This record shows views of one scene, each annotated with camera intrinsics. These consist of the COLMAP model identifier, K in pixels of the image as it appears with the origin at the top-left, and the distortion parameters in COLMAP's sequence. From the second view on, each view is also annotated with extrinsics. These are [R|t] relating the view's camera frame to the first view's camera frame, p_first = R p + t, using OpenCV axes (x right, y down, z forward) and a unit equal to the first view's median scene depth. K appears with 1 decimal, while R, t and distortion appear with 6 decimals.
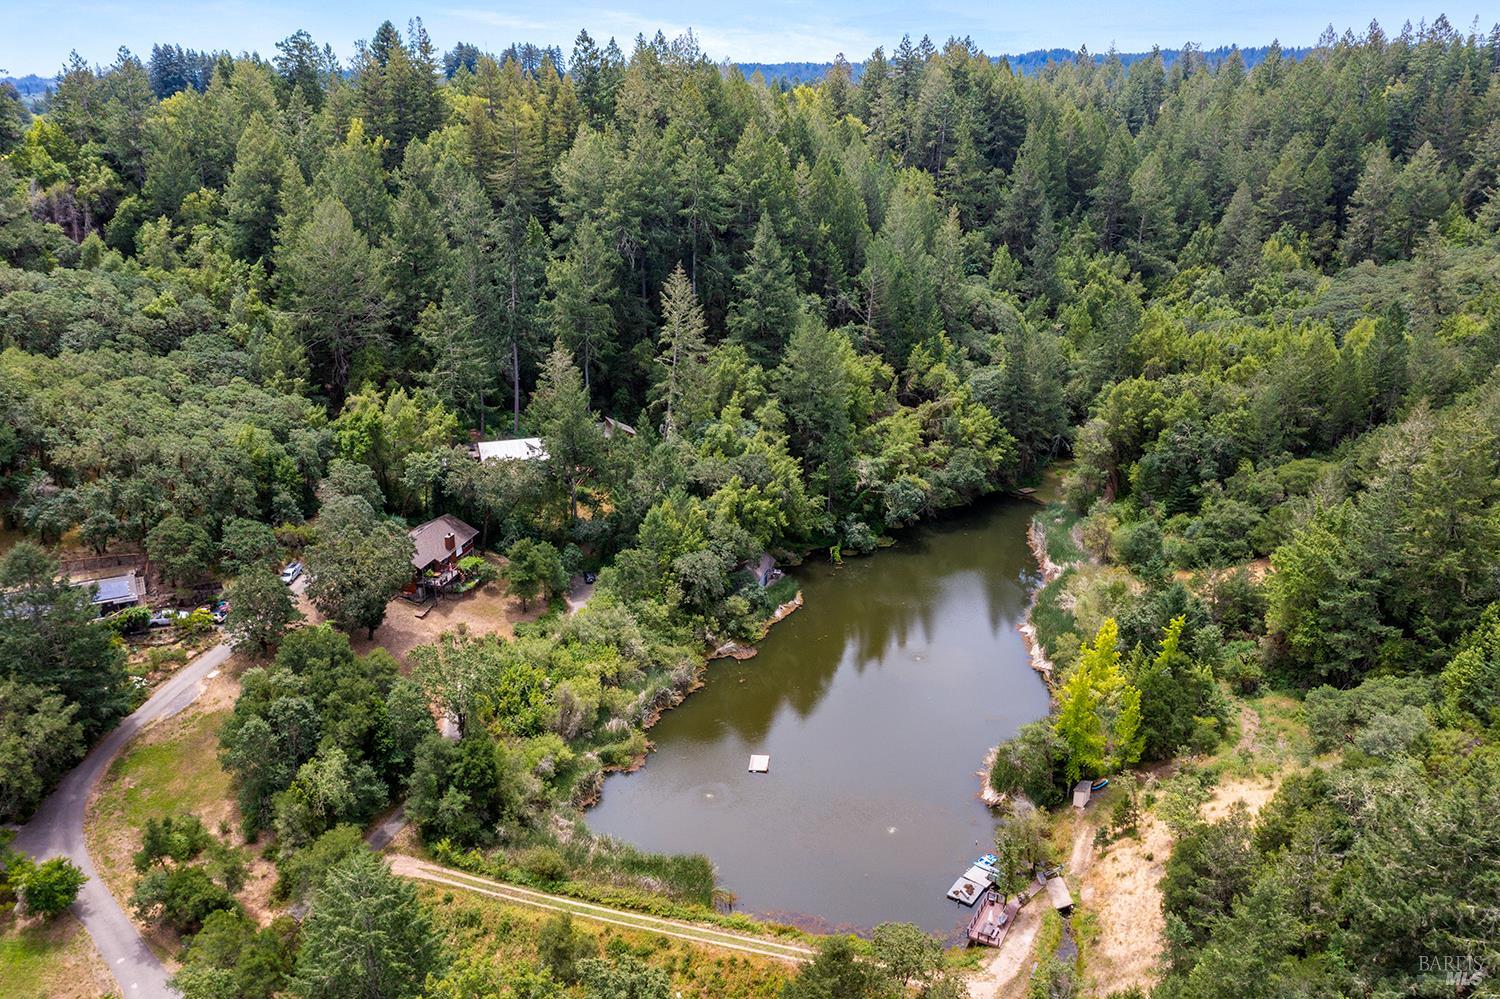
lens RADIAL K [[1191.8, 0, 771.2], [0, 1191.8, 466.1], [0, 0, 1]] dist [0.005477, 0.000873]
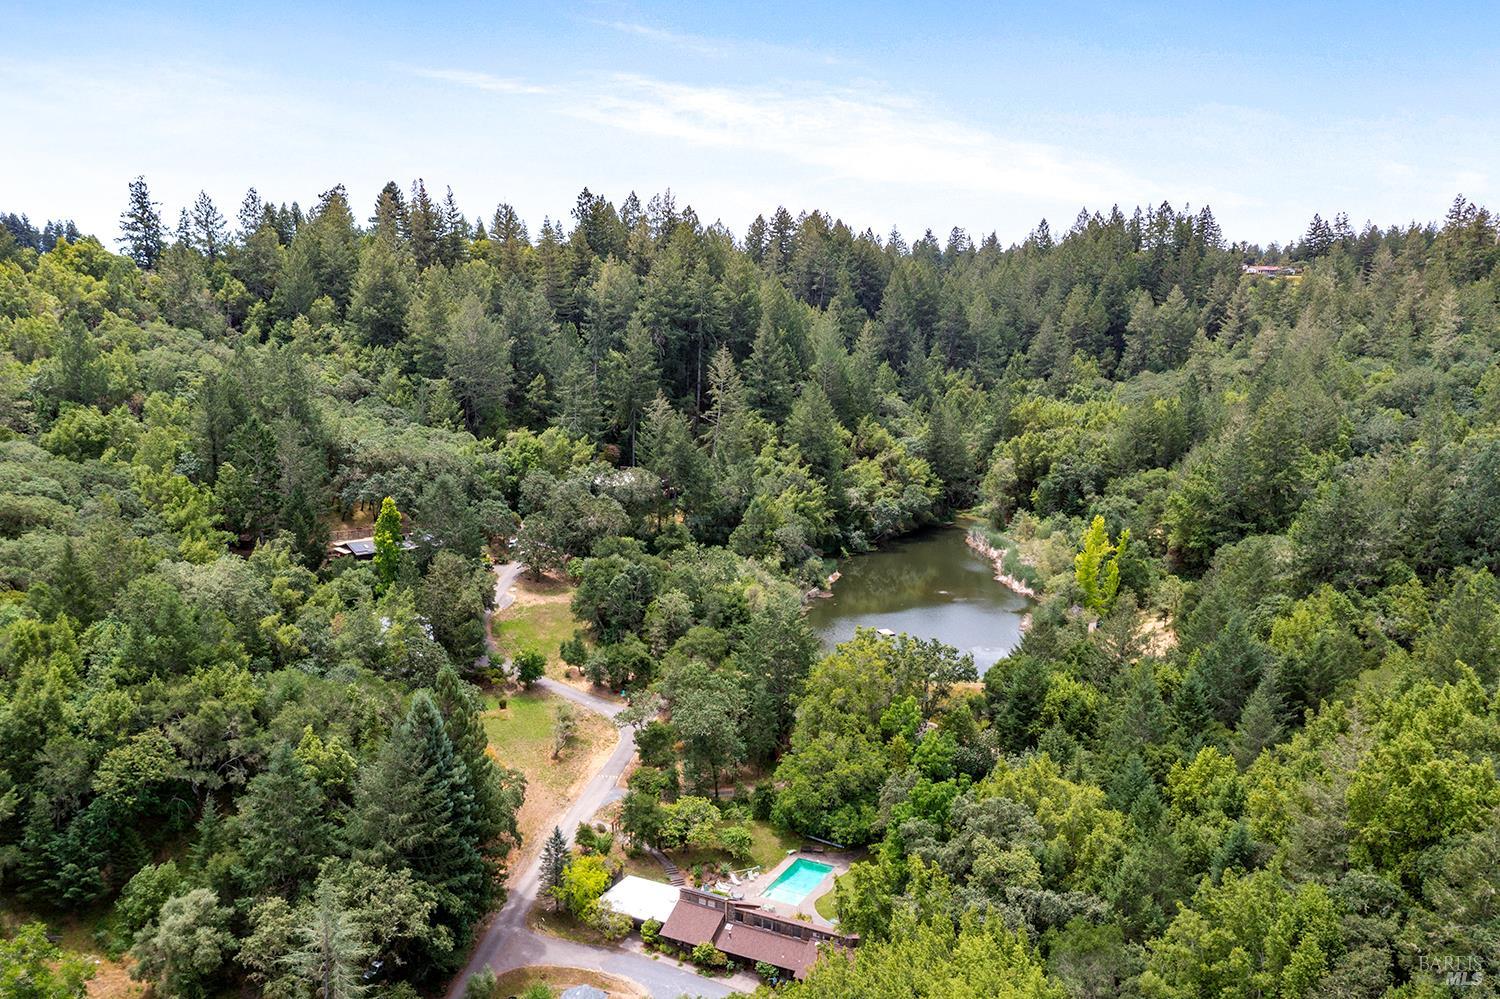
lens RADIAL K [[1209.5, 0, 750.0], [0, 1209.5, 499.5], [0, 0, 1]] dist [-0.001248, 0.000262]
pose [[0.979731, -0.029753, 0.198096, -0.296207], [0.055532, 0.990490, -0.125878, 0.166645], [-0.192467, 0.134327, 0.972066, -0.302301]]
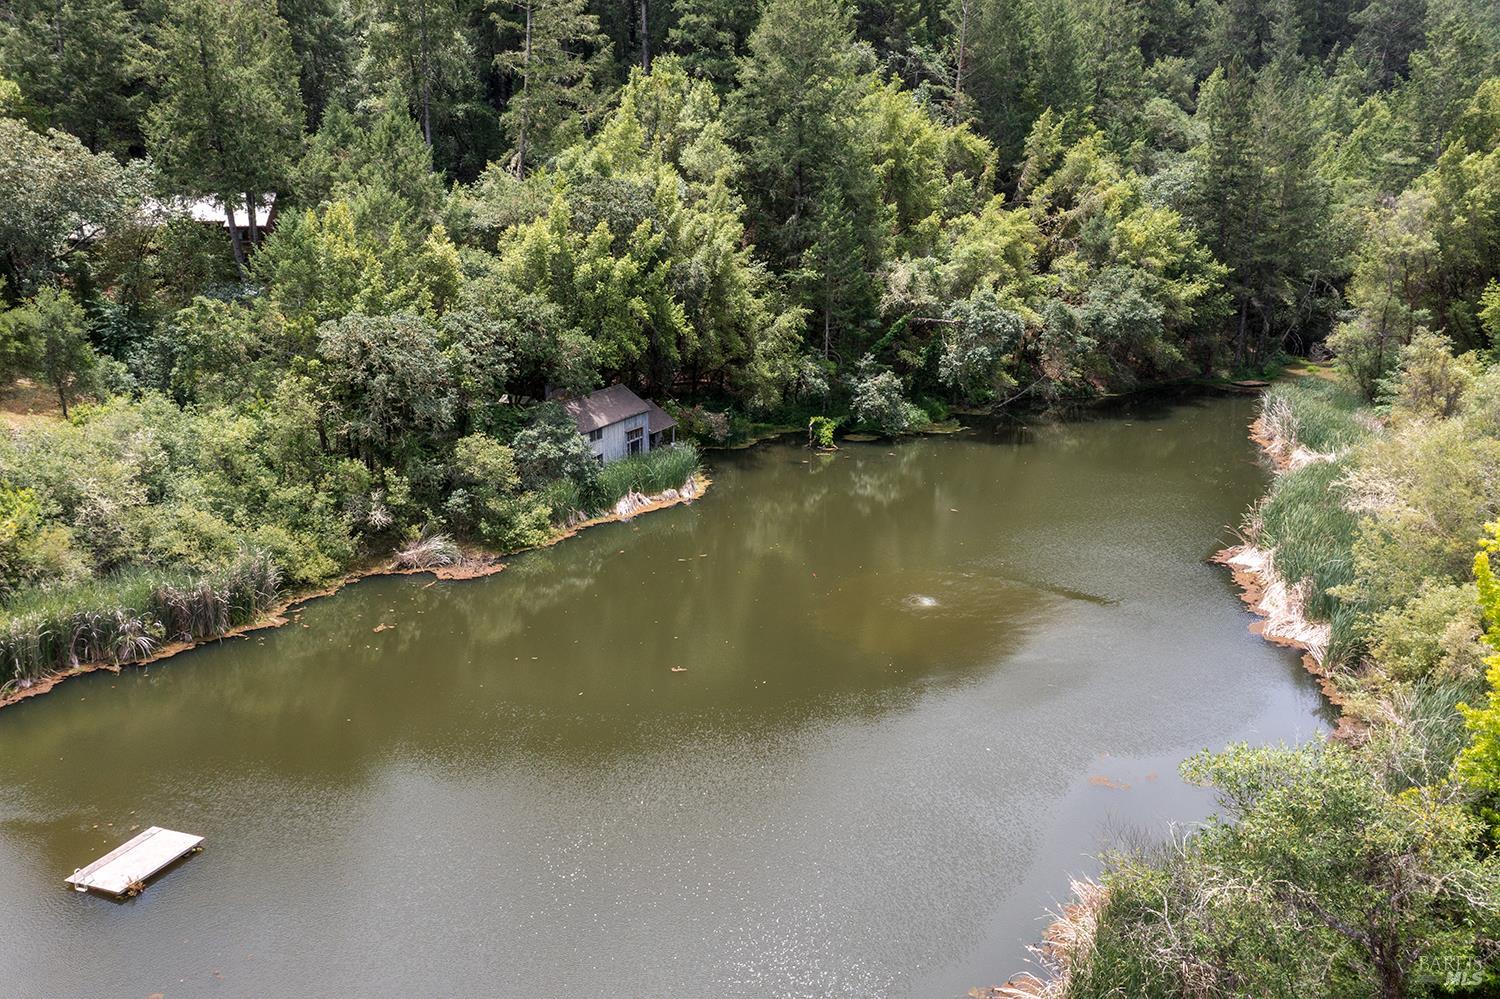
lens RADIAL K [[1209.5, 0, 750.0], [0, 1209.5, 499.5], [0, 0, 1]] dist [-0.001248, 0.000262]
pose [[0.984083, 0.030793, -0.175020, 0.100920], [-0.038311, 0.998475, -0.039737, 0.110991], [0.173530, 0.045810, 0.983763, 0.478661]]
